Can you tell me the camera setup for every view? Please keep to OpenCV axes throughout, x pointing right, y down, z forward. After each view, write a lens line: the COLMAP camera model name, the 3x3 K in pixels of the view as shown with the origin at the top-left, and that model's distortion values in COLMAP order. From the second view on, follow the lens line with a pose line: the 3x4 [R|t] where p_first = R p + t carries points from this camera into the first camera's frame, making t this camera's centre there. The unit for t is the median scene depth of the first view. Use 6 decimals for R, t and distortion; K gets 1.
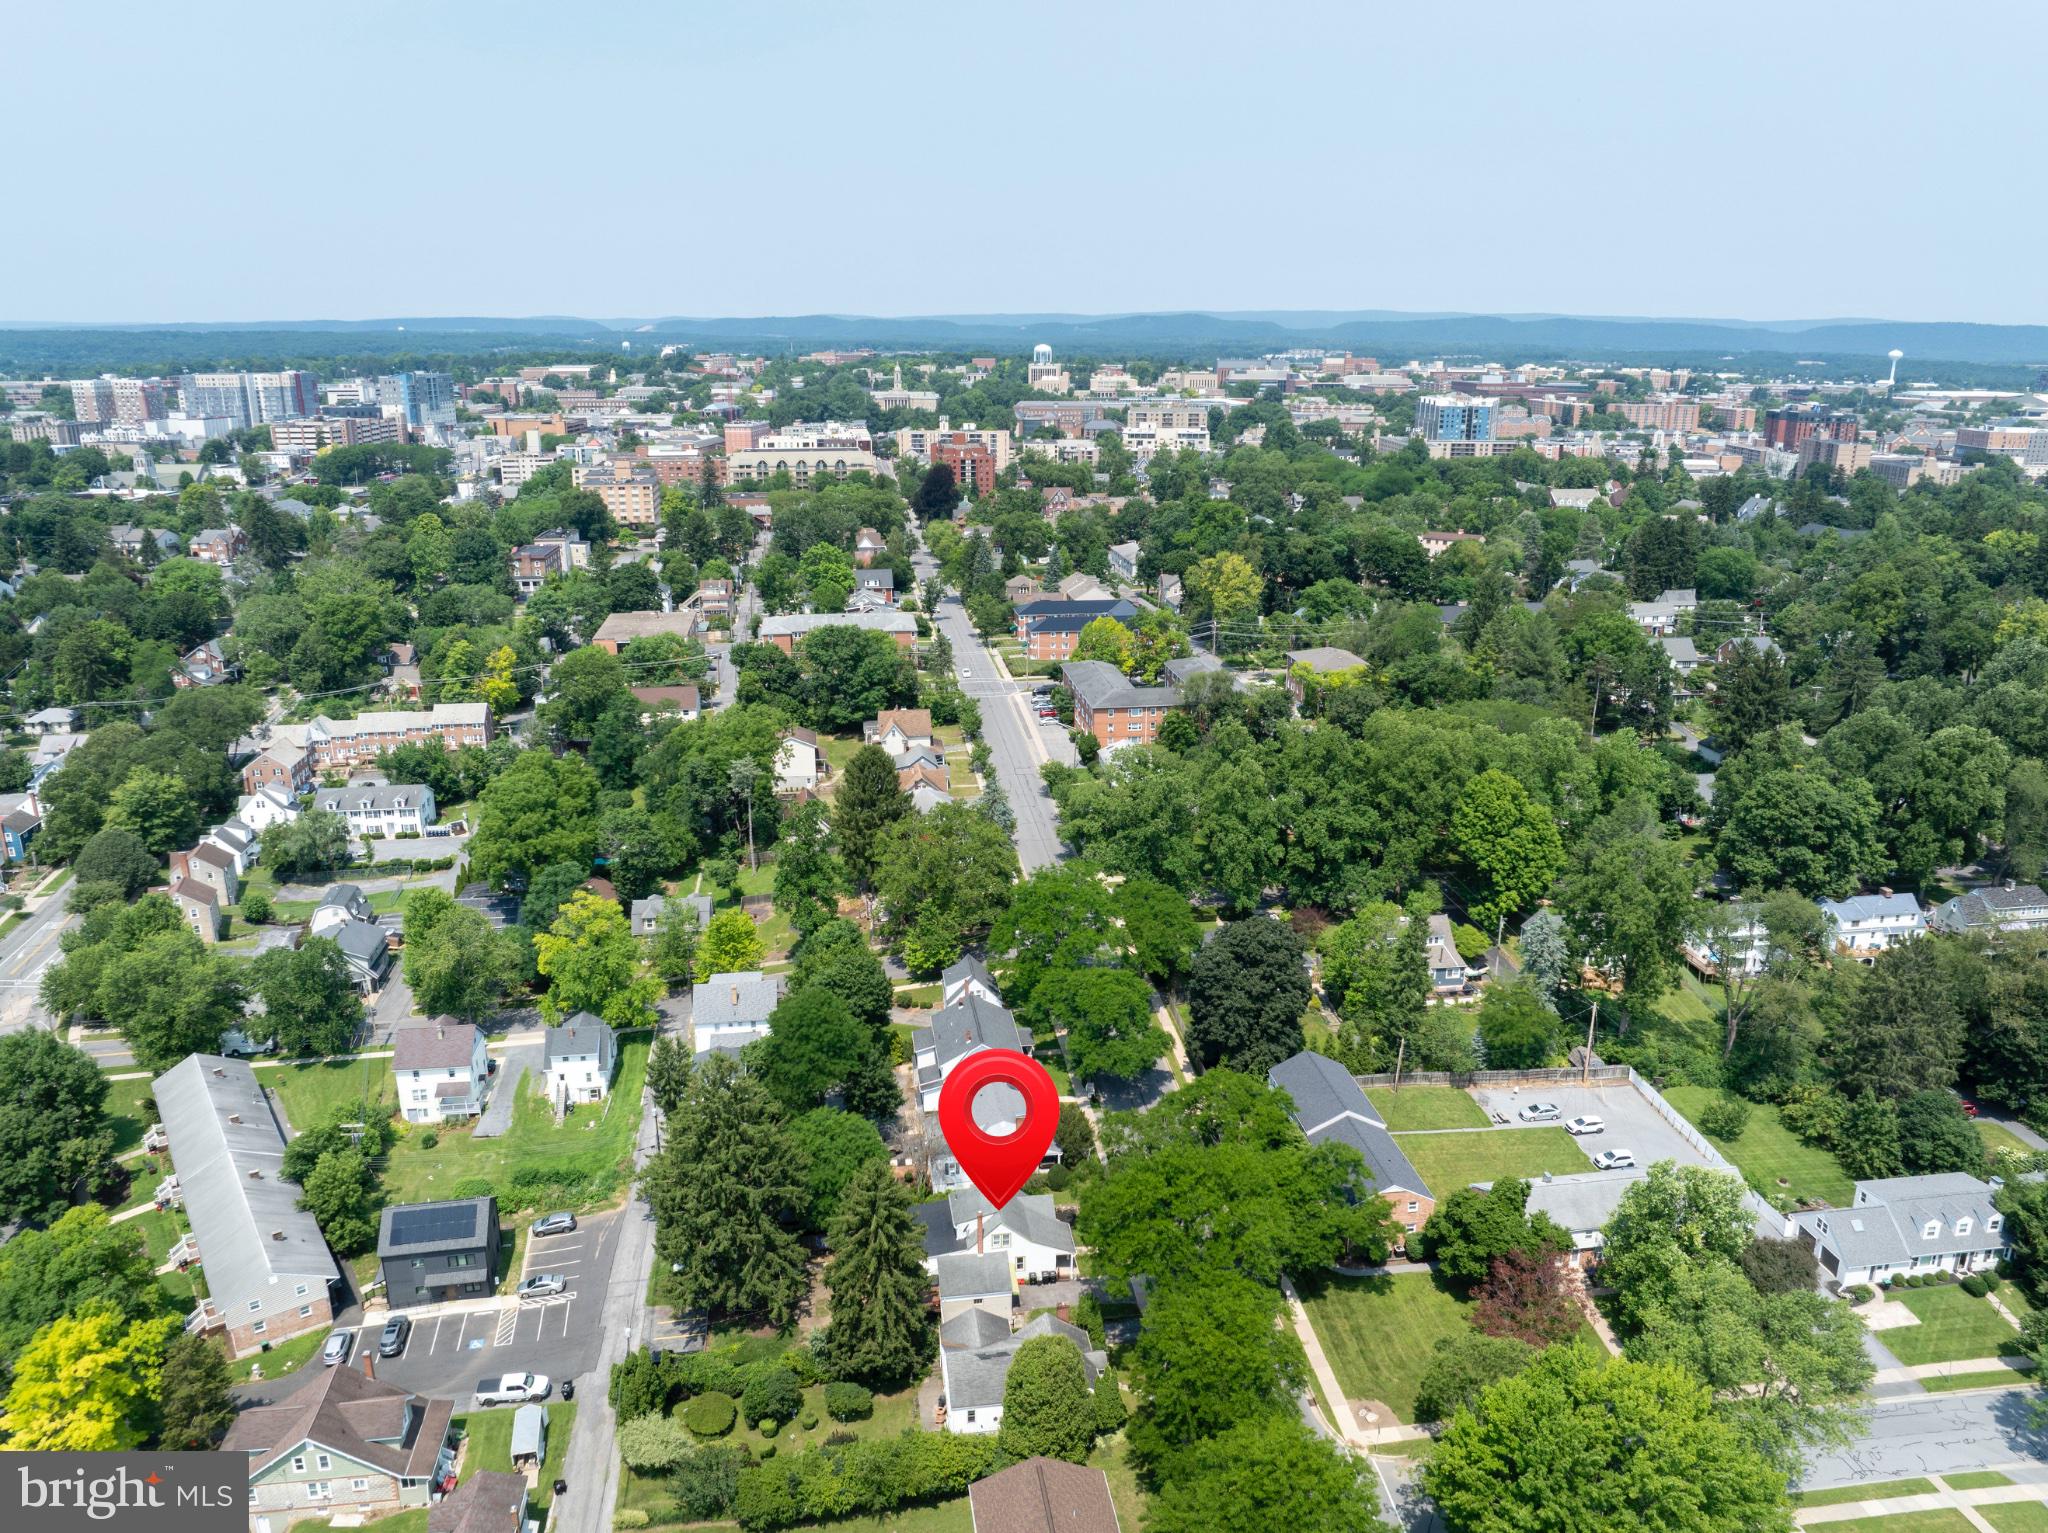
lens RADIAL K [[1433.9, 0, 1022.1], [0, 1433.9, 766.2], [0, 0, 1]] dist [-0.037512, 0.000422]
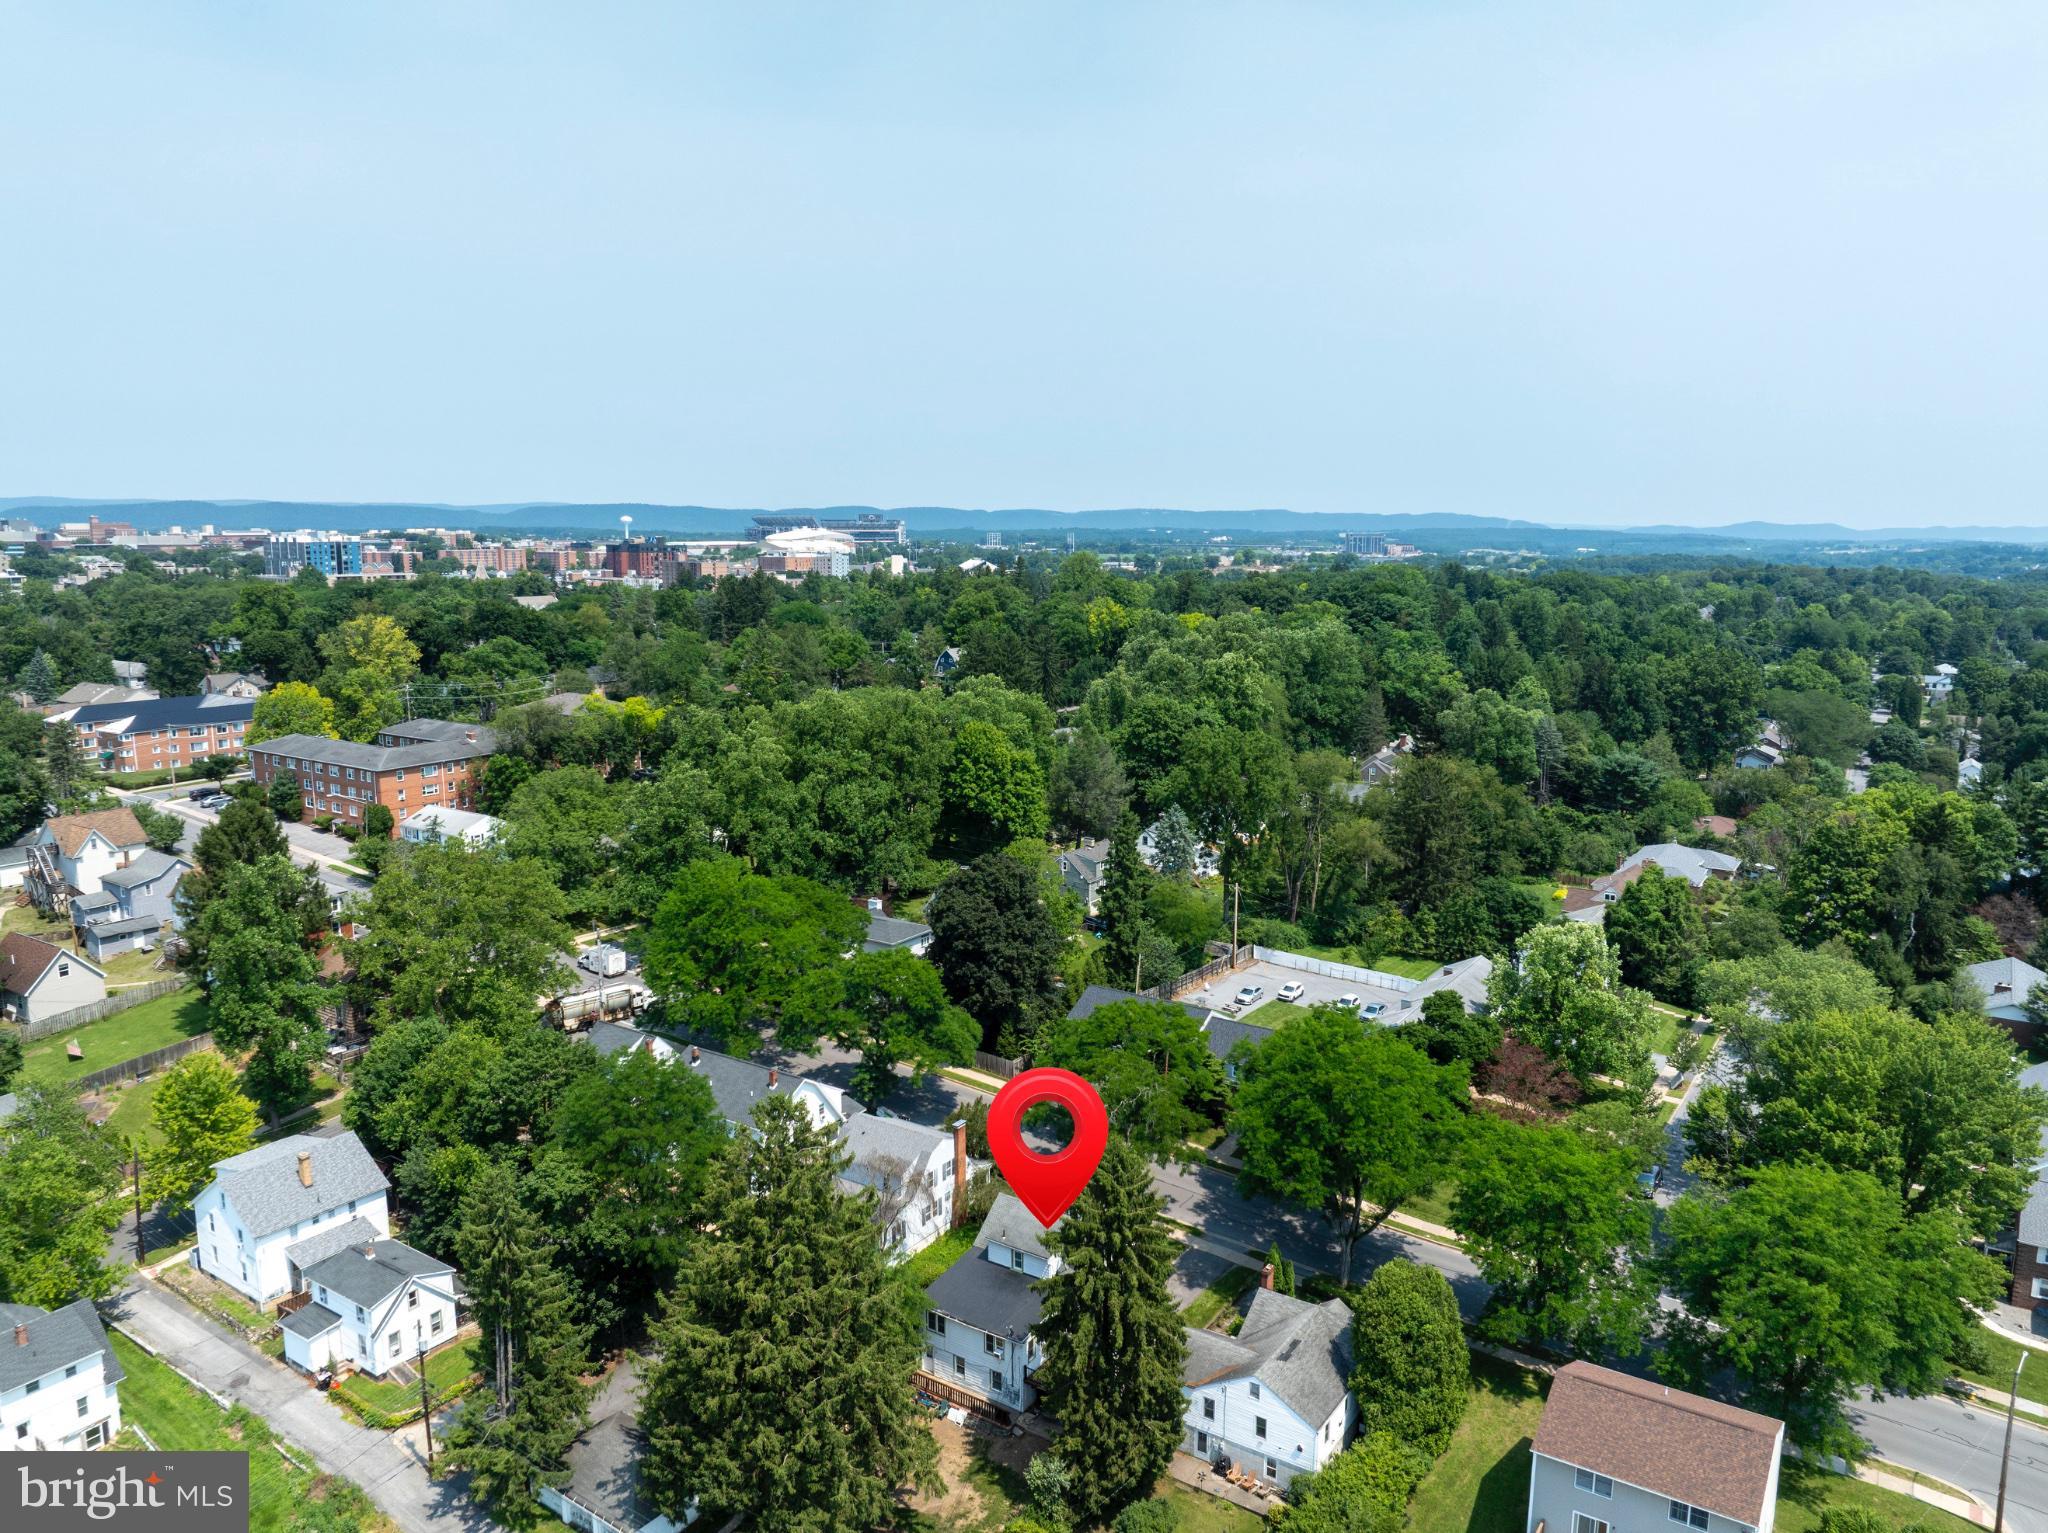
lens RADIAL K [[1433.9, 0, 1025.6], [0, 1433.9, 767.3], [0, 0, 1]] dist [-0.037512, 0.000422]
pose [[0.673009, -0.122793, 0.729370, -0.305507], [0.211293, 0.976947, -0.030492, 0.059948], [-0.708812, 0.174632, 0.683440, 0.279630]]
